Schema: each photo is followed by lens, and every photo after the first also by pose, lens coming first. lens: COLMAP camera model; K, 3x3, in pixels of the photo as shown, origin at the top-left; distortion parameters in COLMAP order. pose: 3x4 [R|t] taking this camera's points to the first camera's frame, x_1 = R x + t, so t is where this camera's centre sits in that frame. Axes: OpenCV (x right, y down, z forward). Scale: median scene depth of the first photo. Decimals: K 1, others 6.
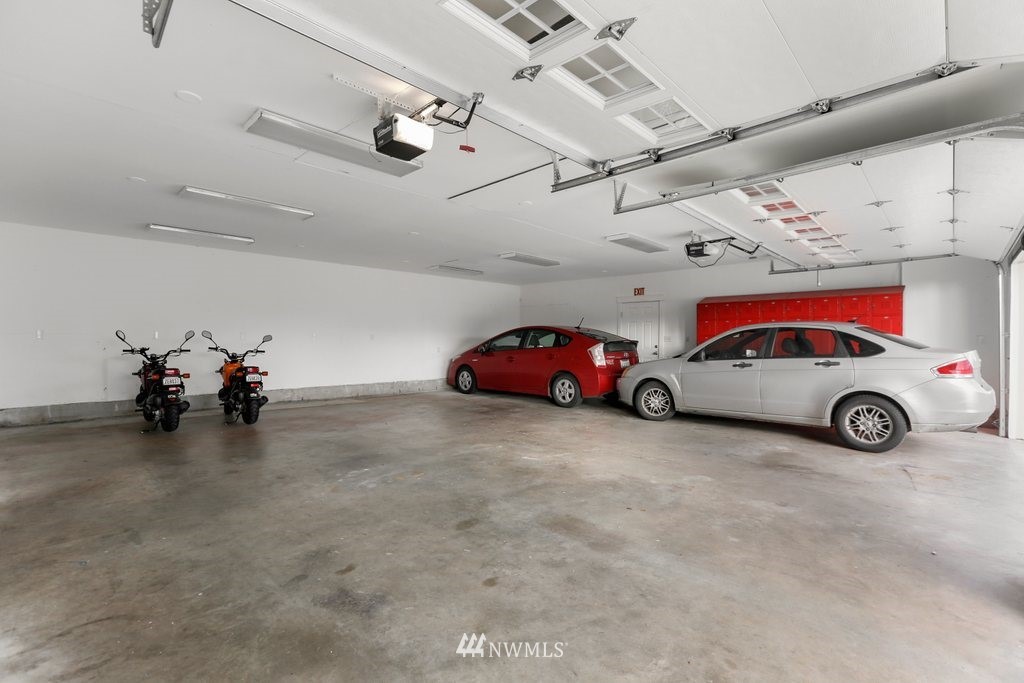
lens RADIAL K [[463.5, 0, 510.5], [0, 463.5, 343.9], [0, 0, 1]] dist [-0.029074, 0.012790]
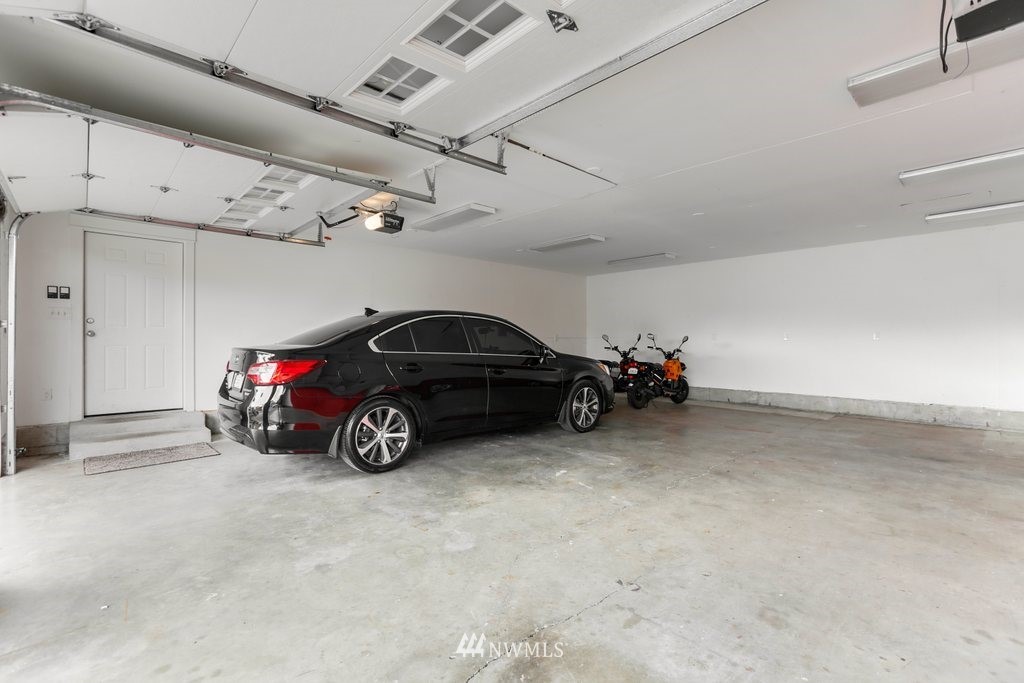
lens RADIAL K [[463.5, 0, 509.5], [0, 463.5, 340.2], [0, 0, 1]] dist [-0.029074, 0.012790]
pose [[-0.045111, -0.008288, -0.998948, 1.097069], [-0.010451, 0.999915, -0.007824, 0.006337], [0.998927, 0.010087, -0.045194, 1.124913]]
